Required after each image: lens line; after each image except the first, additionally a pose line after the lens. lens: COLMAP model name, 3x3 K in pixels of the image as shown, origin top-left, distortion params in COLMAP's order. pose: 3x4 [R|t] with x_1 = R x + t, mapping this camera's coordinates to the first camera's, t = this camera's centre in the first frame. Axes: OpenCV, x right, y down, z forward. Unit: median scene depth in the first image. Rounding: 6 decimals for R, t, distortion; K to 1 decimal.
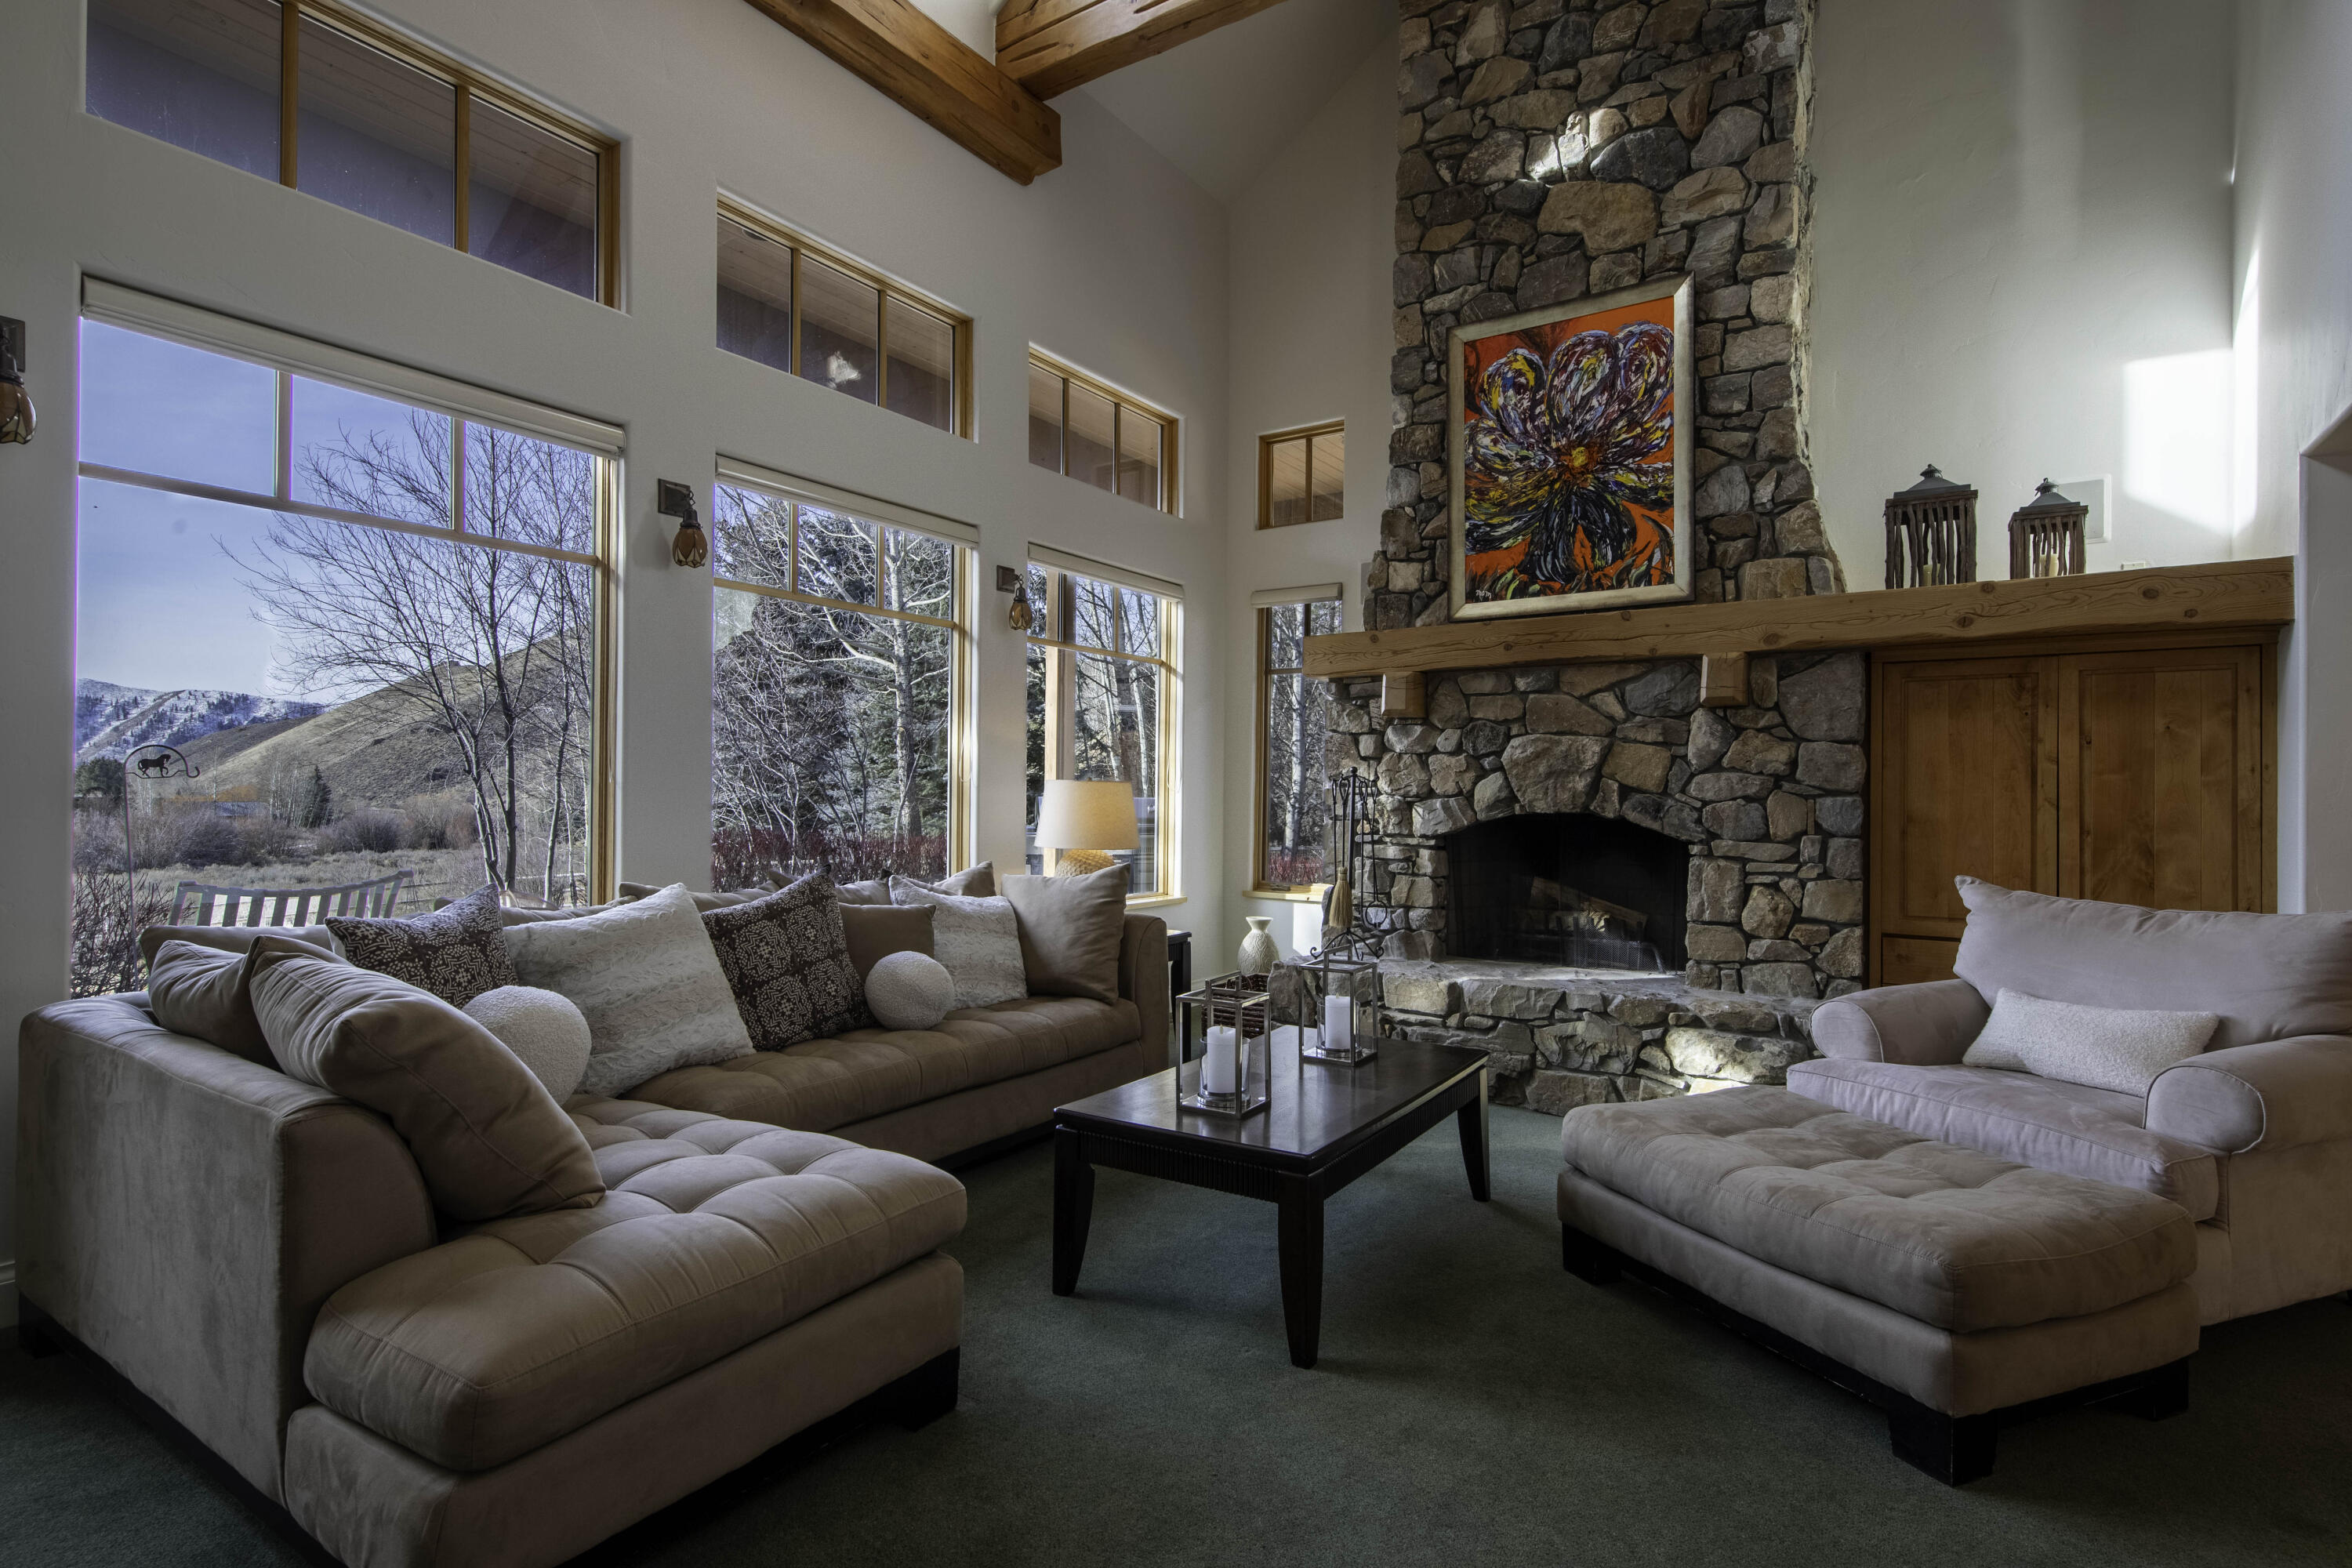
lens RADIAL K [[1174.7, 0, 1180.5], [0, 1174.7, 790.3], [0, 0, 1]] dist [0.026982, -0.012420]
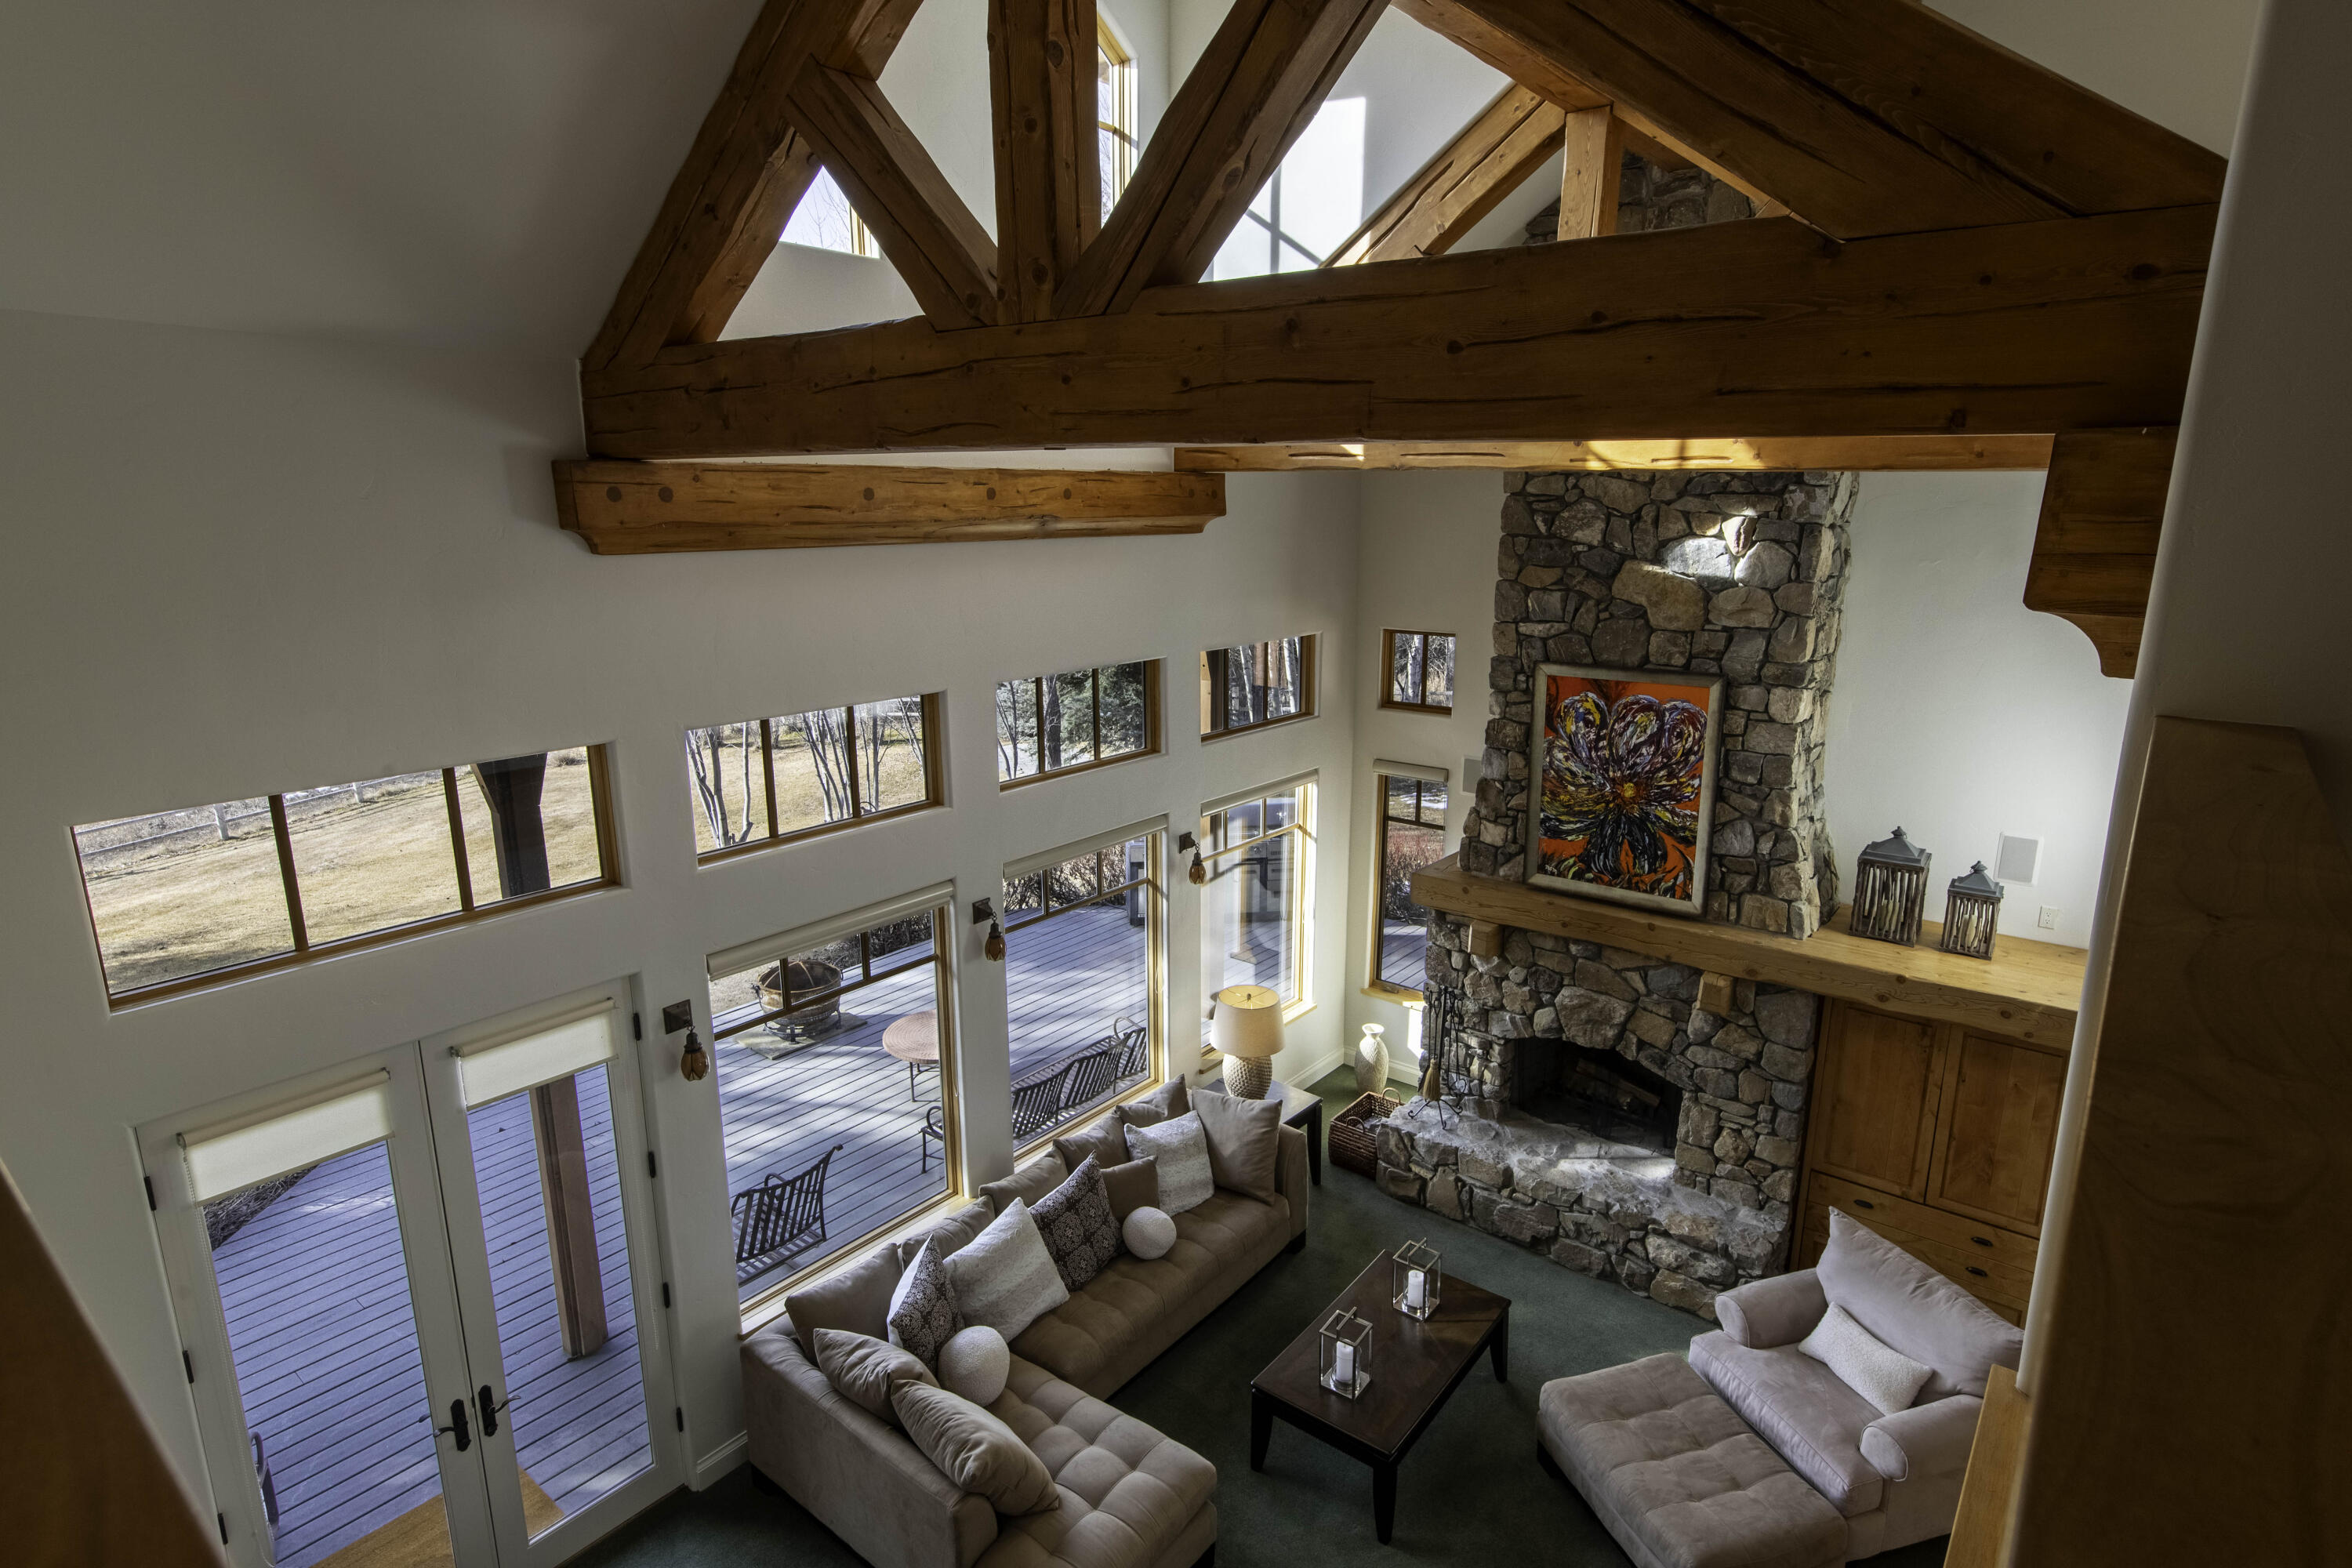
lens RADIAL K [[1243.3, 0, 1175.0], [0, 1243.3, 800.0], [0, 0, 1]] dist [0.014722, 0.000426]
pose [[0.995359, 0.010501, -0.095658, -0.028763], [0.013256, 0.969589, 0.244379, -0.625539], [0.095316, -0.244513, 0.964950, -0.379770]]
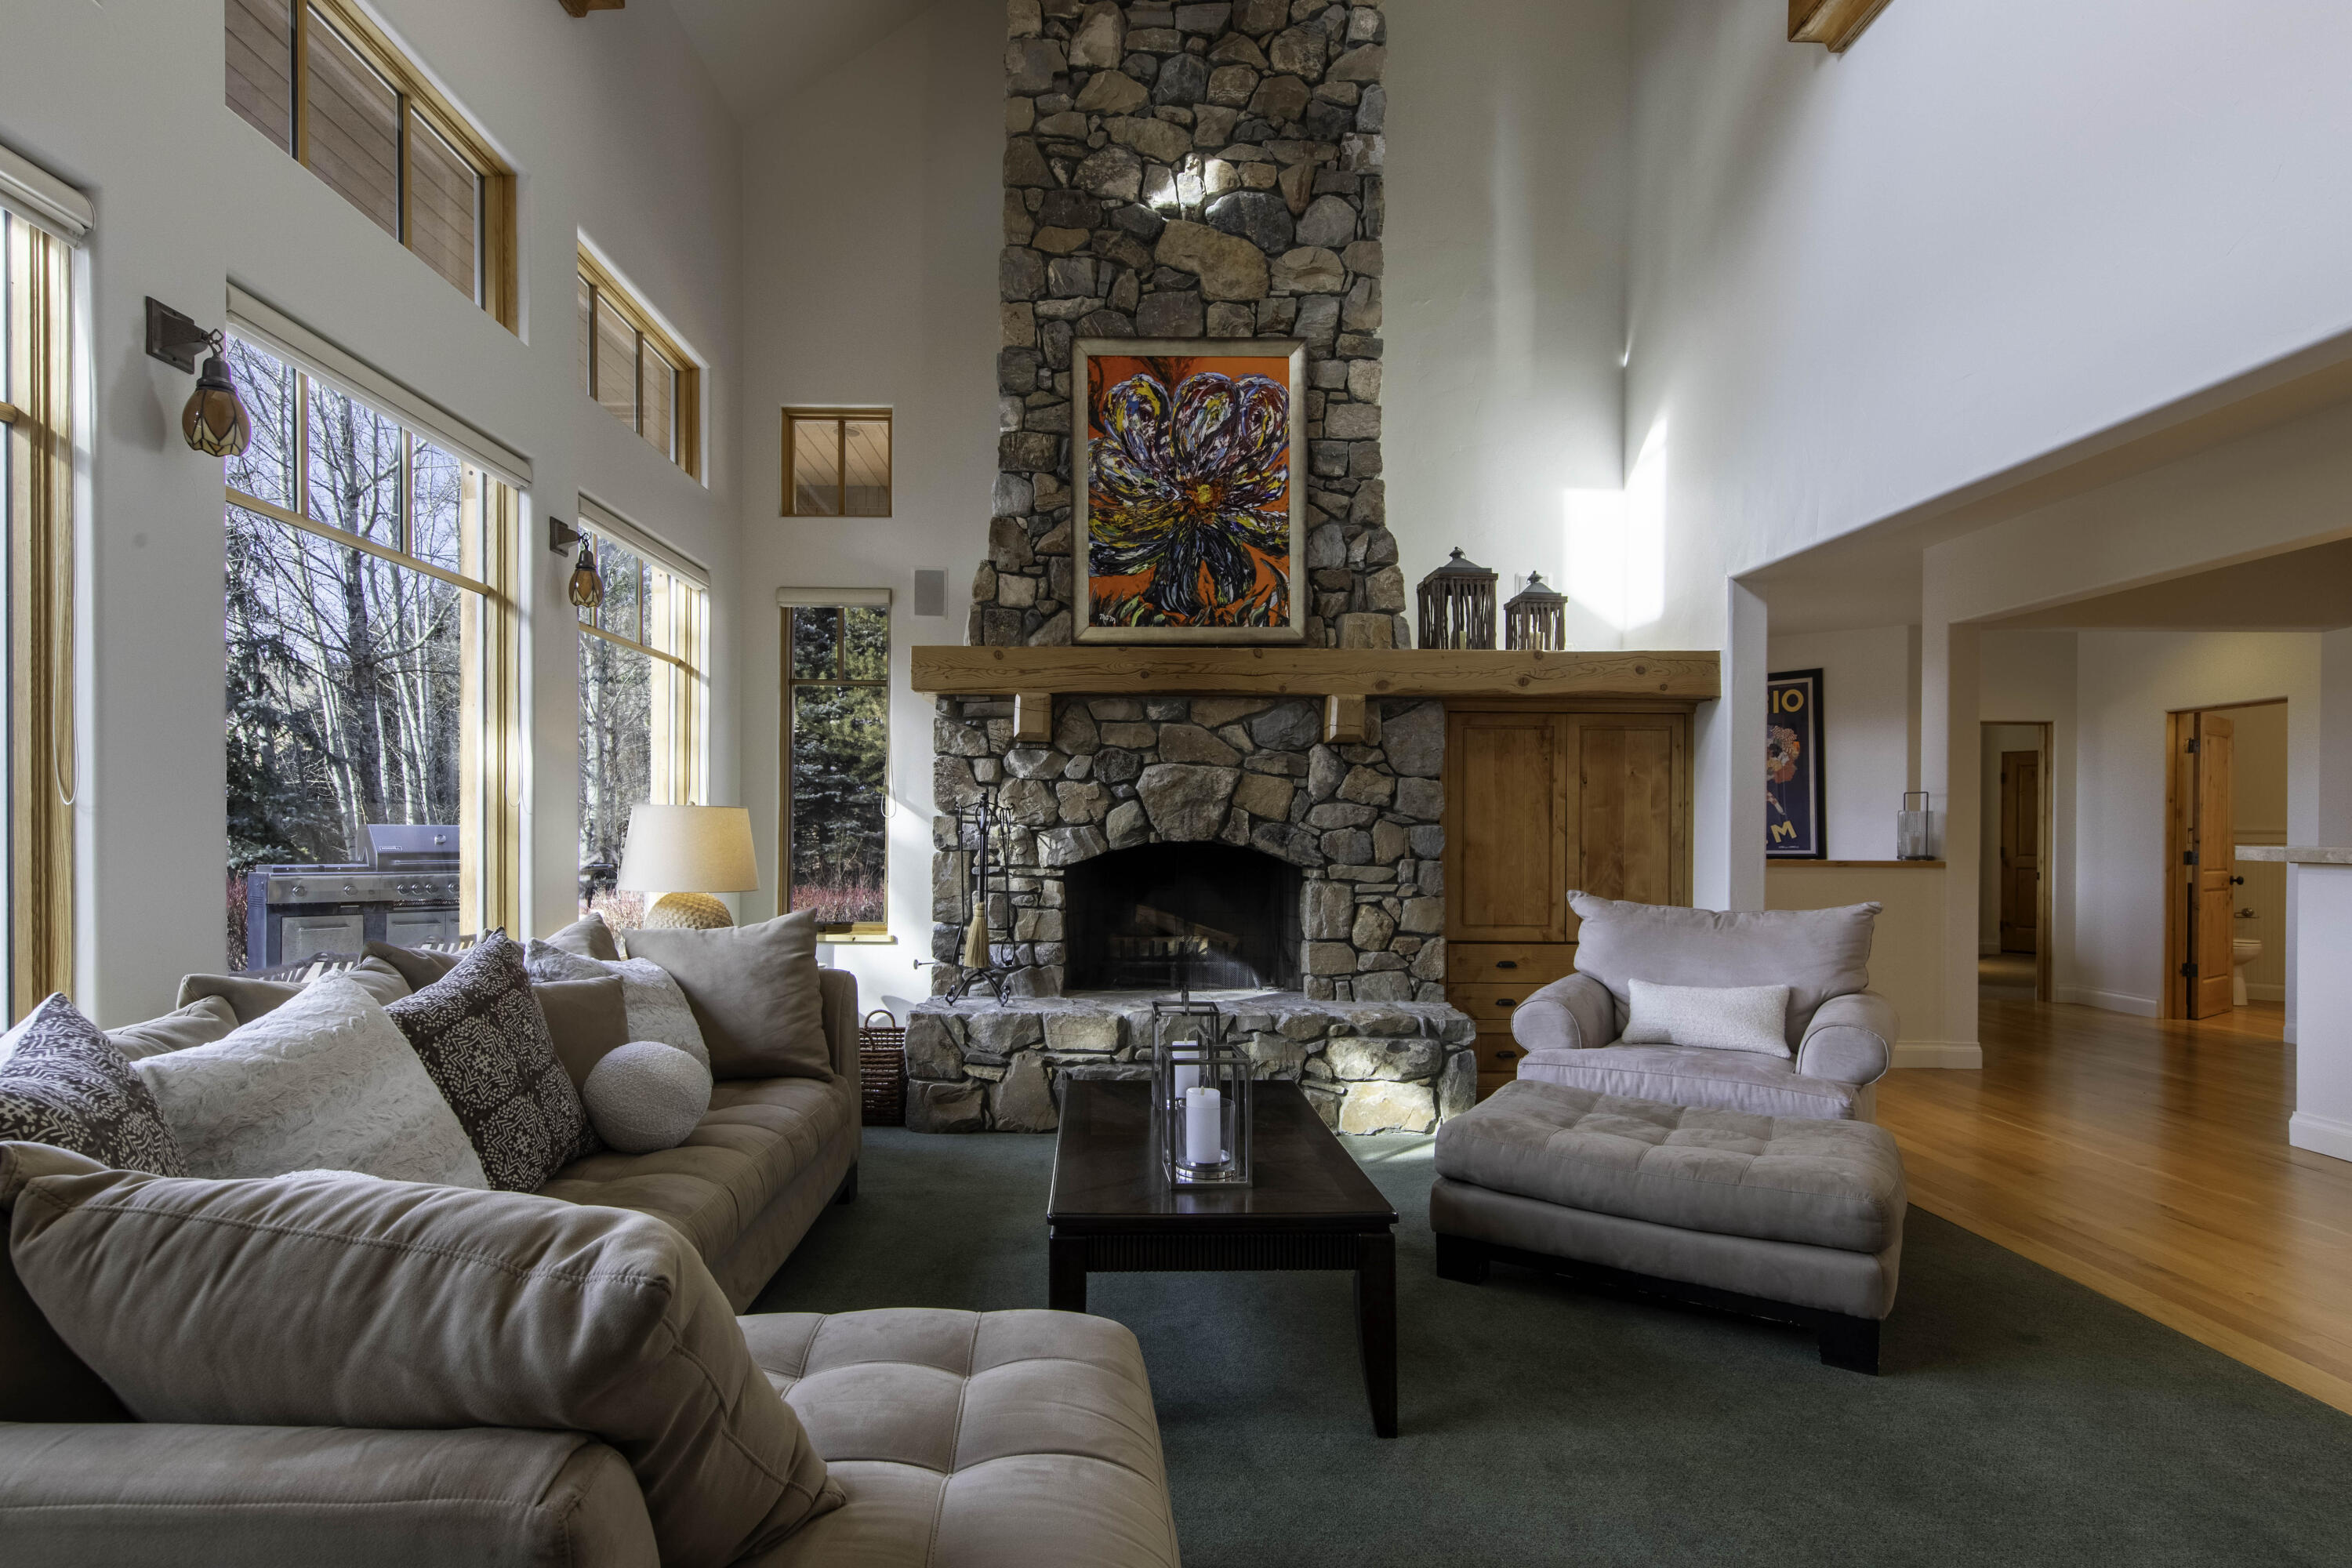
lens RADIAL K [[1197.4, 0, 1146.0], [0, 1197.4, 838.4], [0, 0, 1]] dist [0.009865, 0.000074]
pose [[0.825989, -0.007788, 0.563632, -0.298928], [-0.002729, 0.999838, 0.017814, -0.001671], [-0.563679, -0.016253, 0.825834, 0.167058]]
